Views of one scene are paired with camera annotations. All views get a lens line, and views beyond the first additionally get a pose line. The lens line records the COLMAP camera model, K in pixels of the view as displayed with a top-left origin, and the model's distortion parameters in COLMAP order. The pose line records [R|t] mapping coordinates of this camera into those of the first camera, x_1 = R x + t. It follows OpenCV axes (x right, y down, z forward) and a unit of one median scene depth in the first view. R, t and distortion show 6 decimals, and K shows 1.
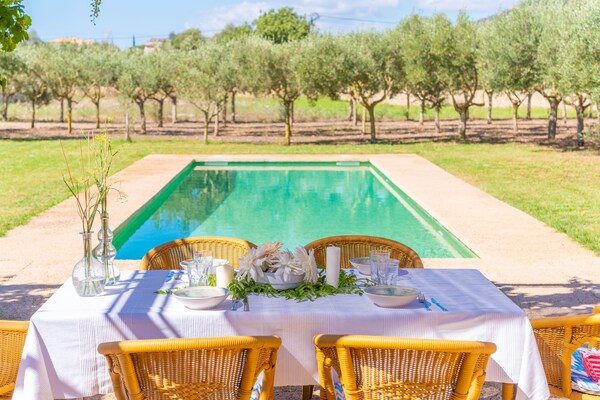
lens RADIAL K [[1437.8, 0, 300.0], [0, 1437.8, 200.0], [0, 0, 1]] dist [1.076765, -0.051586]
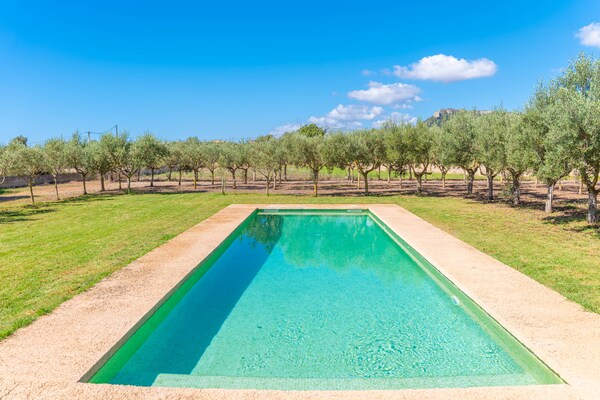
lens RADIAL K [[1437.8, 0, 300.0], [0, 1437.8, 200.0], [0, 0, 1]] dist [1.076765, -0.051586]
pose [[0.999701, 0.001694, -0.024390, 0.014410], [-0.003032, 0.998486, -0.054916, 0.059352], [0.024260, 0.054973, 0.998193, -0.685943]]
